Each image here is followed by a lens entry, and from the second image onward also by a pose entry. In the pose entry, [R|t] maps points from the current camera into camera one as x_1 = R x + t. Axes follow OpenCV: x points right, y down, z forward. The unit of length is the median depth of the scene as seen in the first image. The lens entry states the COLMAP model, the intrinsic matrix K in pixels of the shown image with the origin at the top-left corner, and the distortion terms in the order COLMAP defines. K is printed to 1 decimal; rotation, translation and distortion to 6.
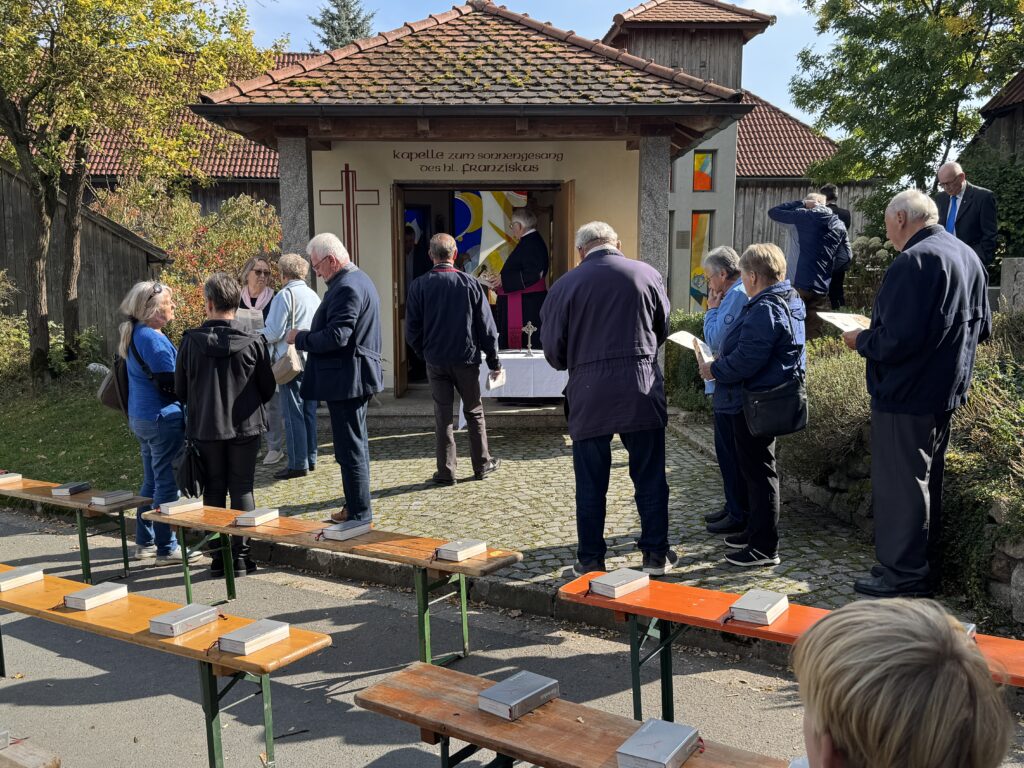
lens RADIAL K [[985.6, 0, 512.0], [0, 985.6, 384.0], [0, 0, 1]] dist [0.169426, -0.345985]
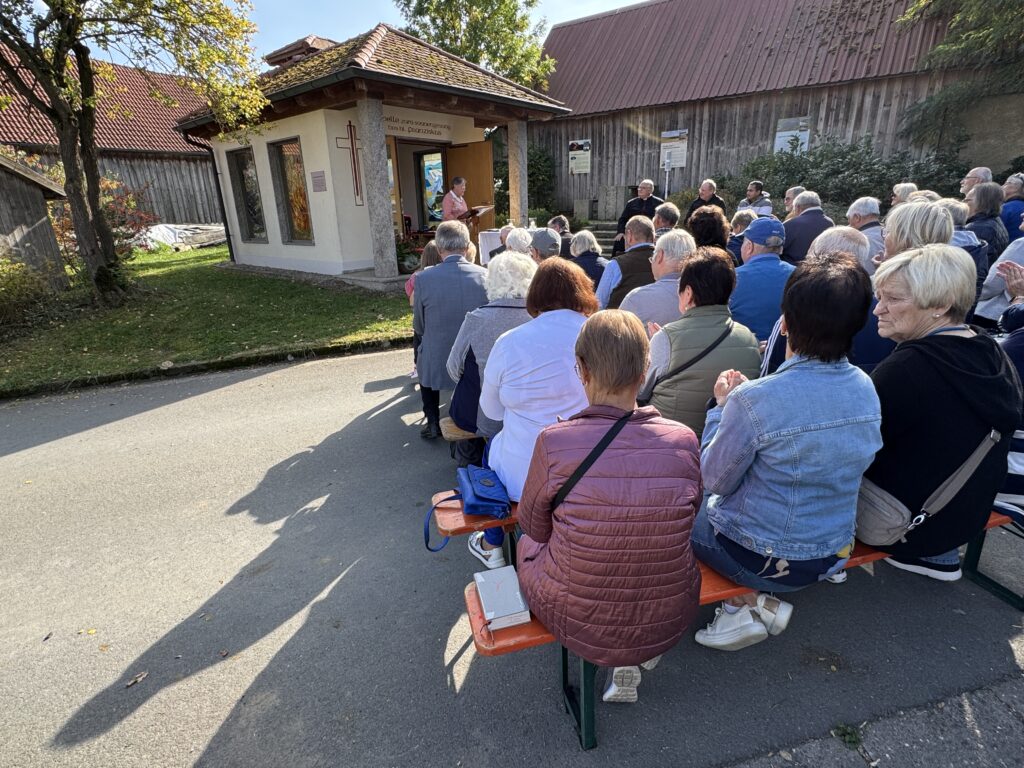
lens RADIAL K [[505.2, 0, 508.1], [0, 505.2, 377.0], [0, 0, 1]] dist [-0.002134, 0.000583]
pose [[0.641002, -0.261498, 0.721620, -0.682527], [0.124258, 0.963126, 0.238638, 0.008103], [-0.757415, -0.063300, 0.649859, 0.273649]]
